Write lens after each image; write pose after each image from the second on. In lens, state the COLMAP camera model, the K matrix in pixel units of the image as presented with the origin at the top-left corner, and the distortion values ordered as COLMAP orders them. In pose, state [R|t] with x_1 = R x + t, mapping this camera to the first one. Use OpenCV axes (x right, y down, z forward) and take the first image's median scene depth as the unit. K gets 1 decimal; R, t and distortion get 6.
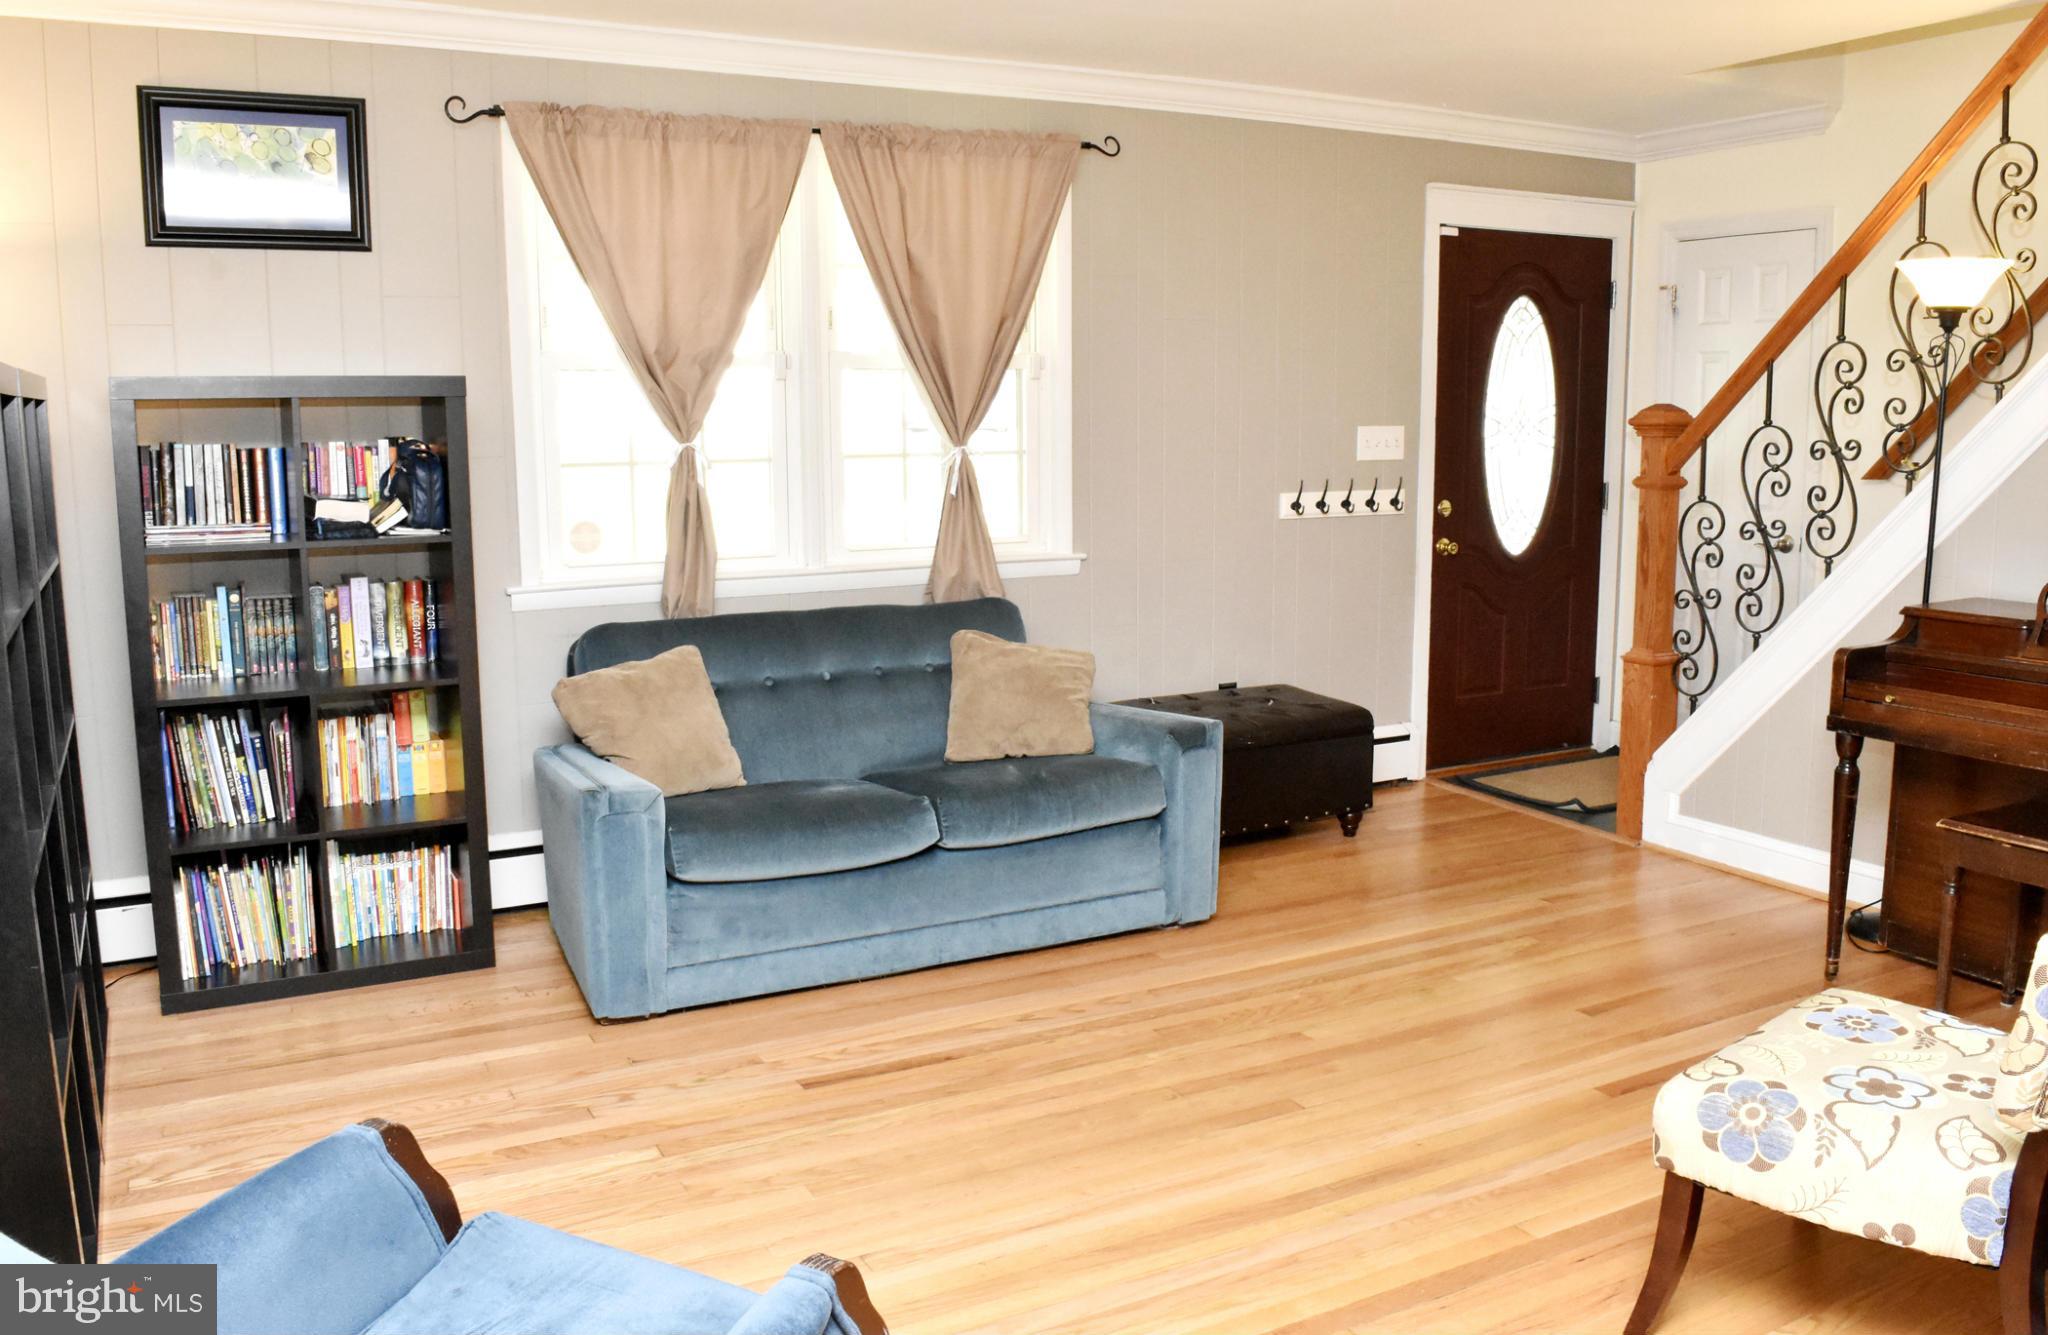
lens RADIAL K [[1633.8, 0, 1024.0], [0, 1633.8, 667.5], [0, 0, 1]] dist [-0.094503, 0.007963]
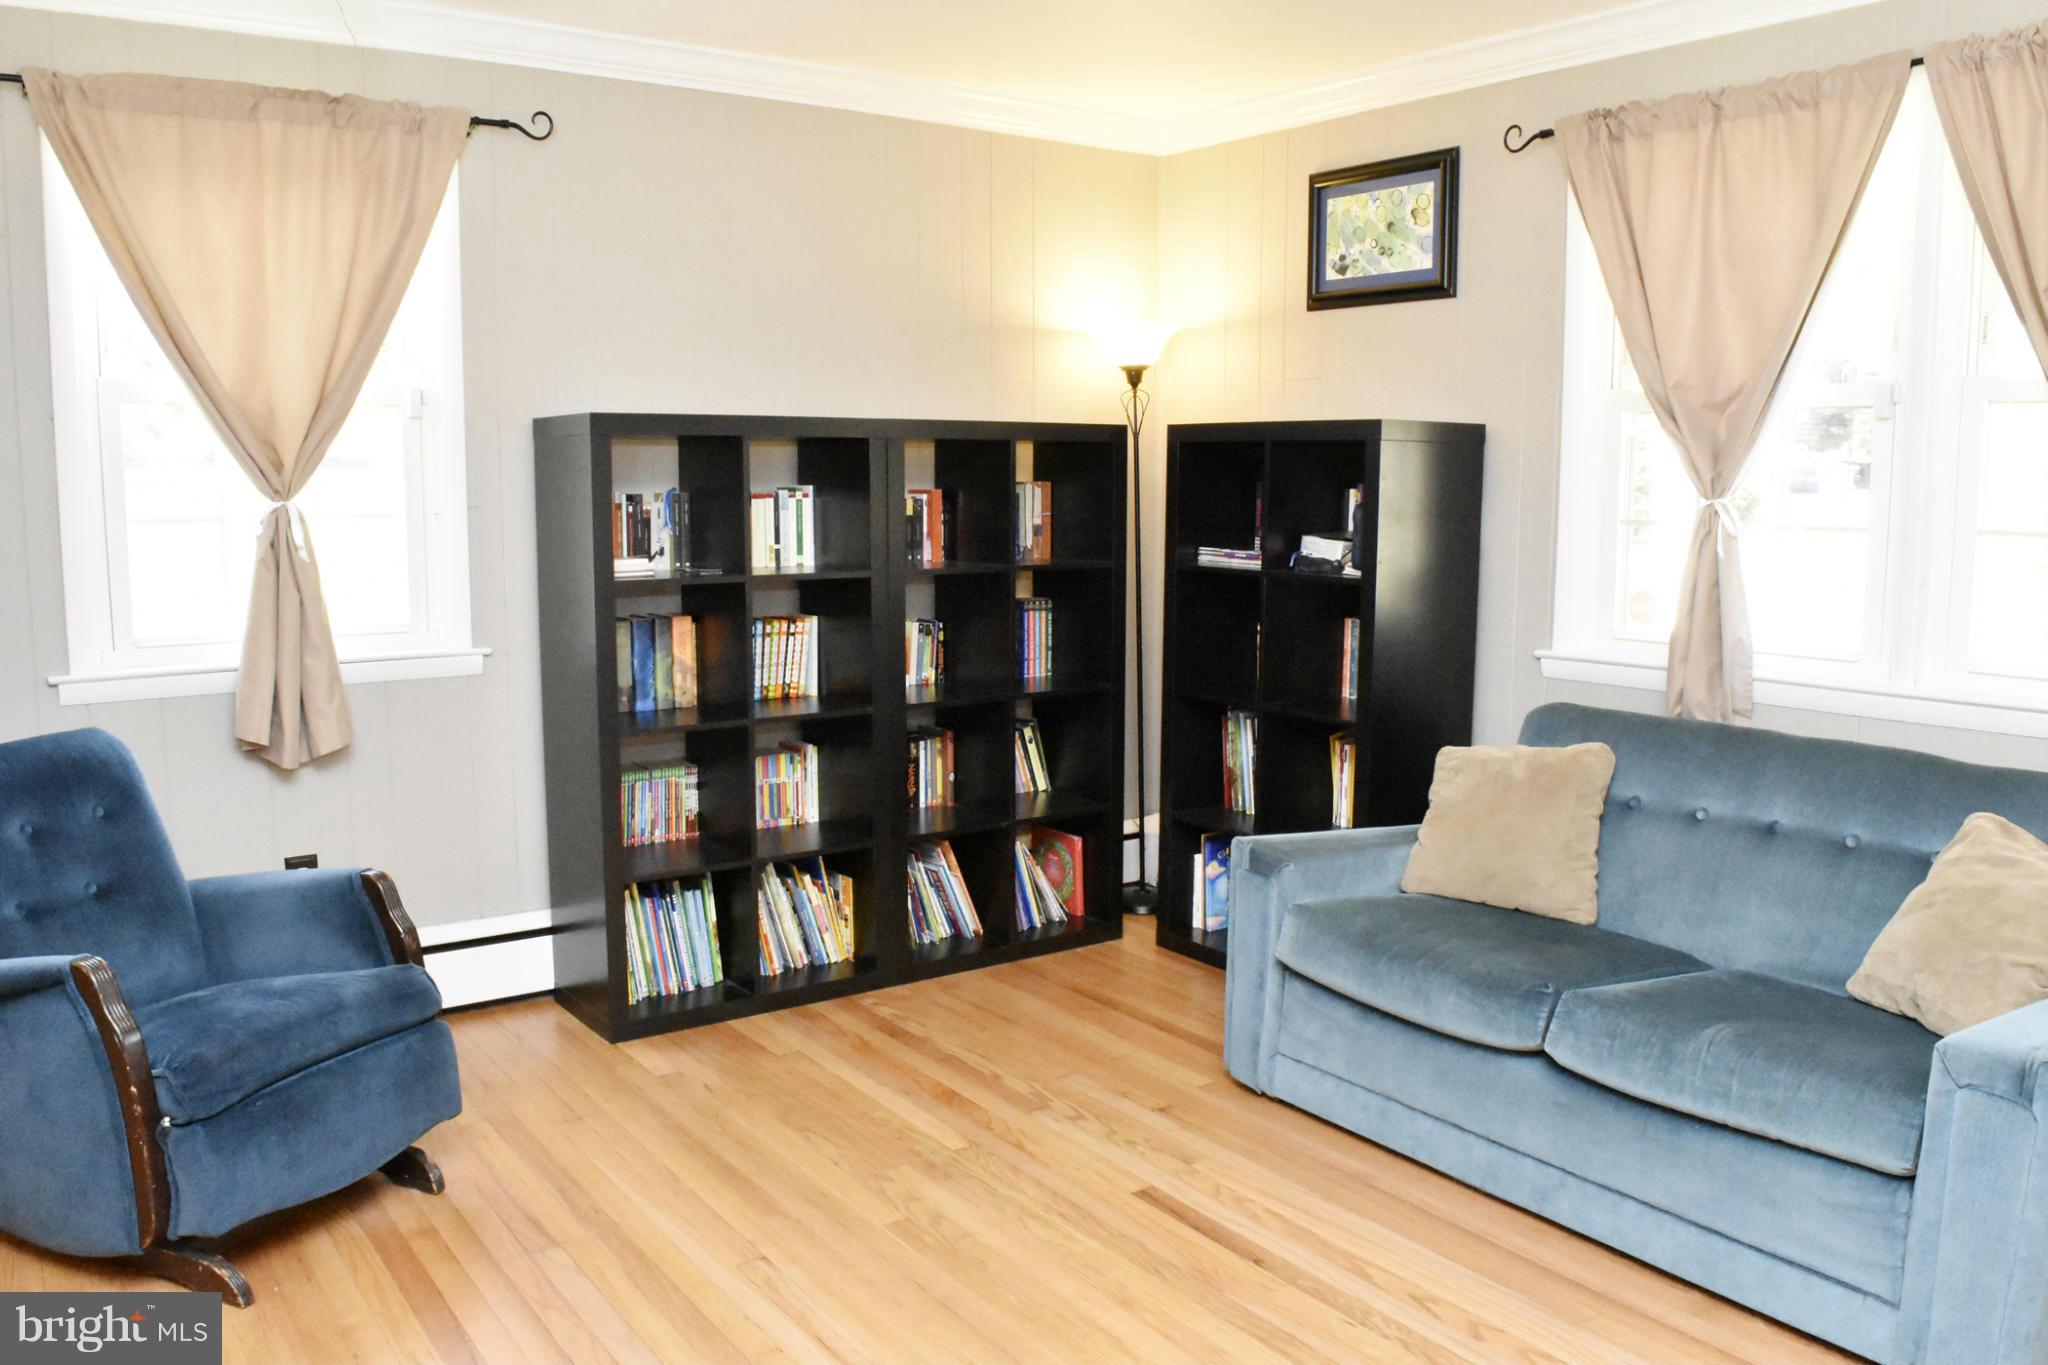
lens RADIAL K [[1604.3, 0, 1031.5], [0, 1604.3, 681.1], [0, 0, 1]] dist [-0.082131, 0.007972]
pose [[0.121473, 0.136054, -0.983226, 0.584667], [-0.155478, 0.980942, 0.116529, -0.100369], [0.980342, 0.138715, 0.140311, 0.644075]]
